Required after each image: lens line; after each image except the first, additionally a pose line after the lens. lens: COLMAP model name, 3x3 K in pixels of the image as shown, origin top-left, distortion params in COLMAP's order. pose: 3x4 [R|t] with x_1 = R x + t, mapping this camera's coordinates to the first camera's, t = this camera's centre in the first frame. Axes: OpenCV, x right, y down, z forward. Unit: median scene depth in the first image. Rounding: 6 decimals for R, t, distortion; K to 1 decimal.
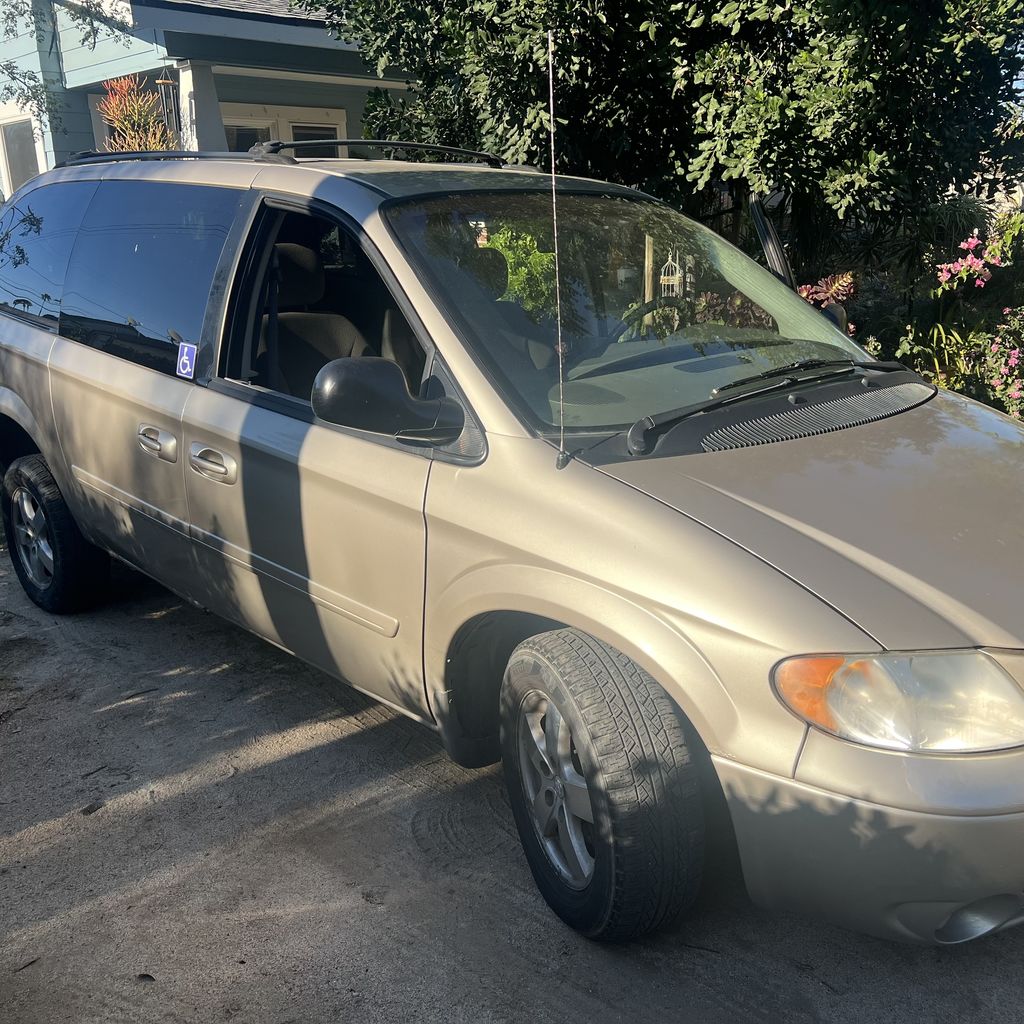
lens RADIAL K [[1065.4, 0, 494.4], [0, 1065.4, 509.8], [0, 0, 1]] dist [0.036603, -0.013154]
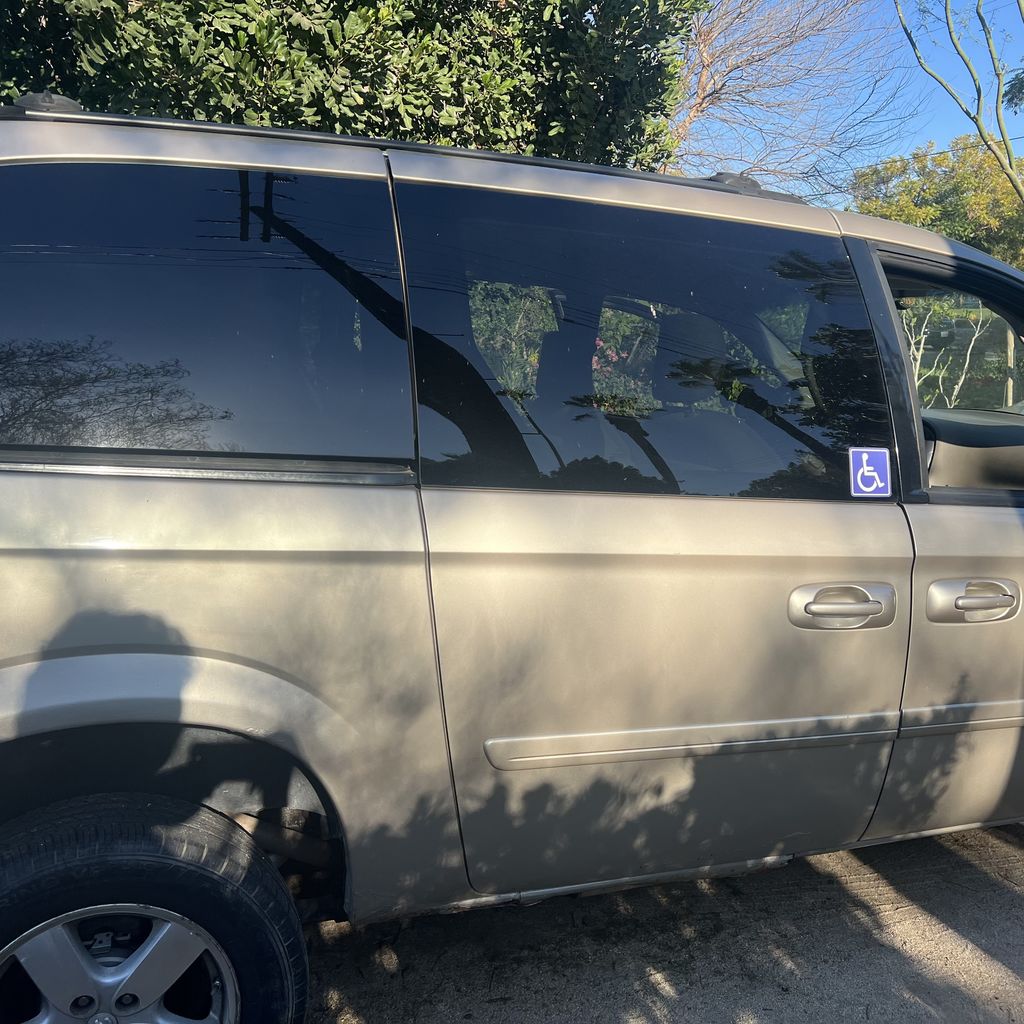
lens RADIAL K [[1017.8, 0, 512.0], [0, 1017.8, 512.0], [0, 0, 1]] dist [0.075622, -0.114650]
pose [[0.387472, -0.116085, 0.914543, -0.919297], [0.232997, 0.972164, 0.024682, -0.173956], [-0.891951, 0.203523, 0.403734, 0.892845]]
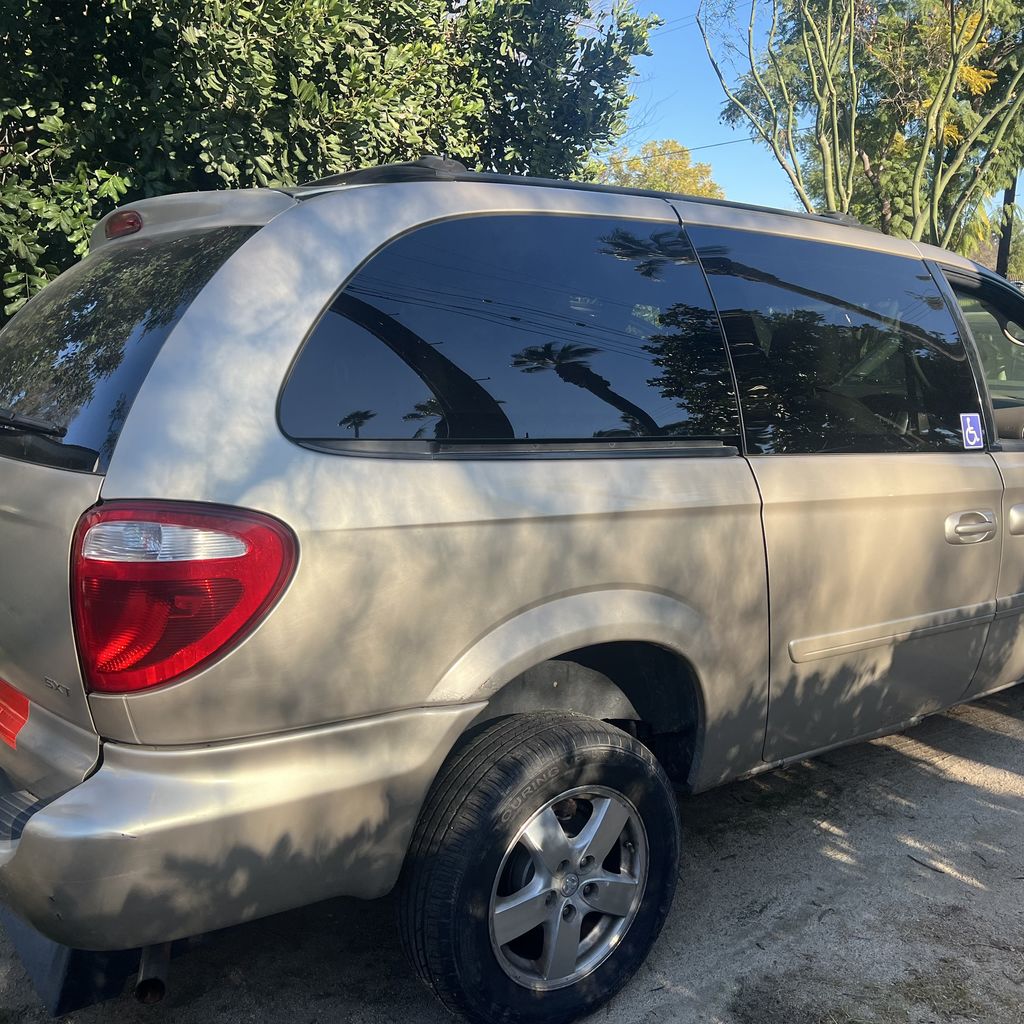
lens RADIAL K [[1021.3, 0, 509.8], [0, 1021.3, 531.8], [0, 0, 1]] dist [0.086163, -0.143037]
pose [[0.118573, -0.154299, 0.980883, -1.174823], [0.289956, 0.950176, 0.114418, -0.262153], [-0.949666, 0.270846, 0.157405, 1.197397]]
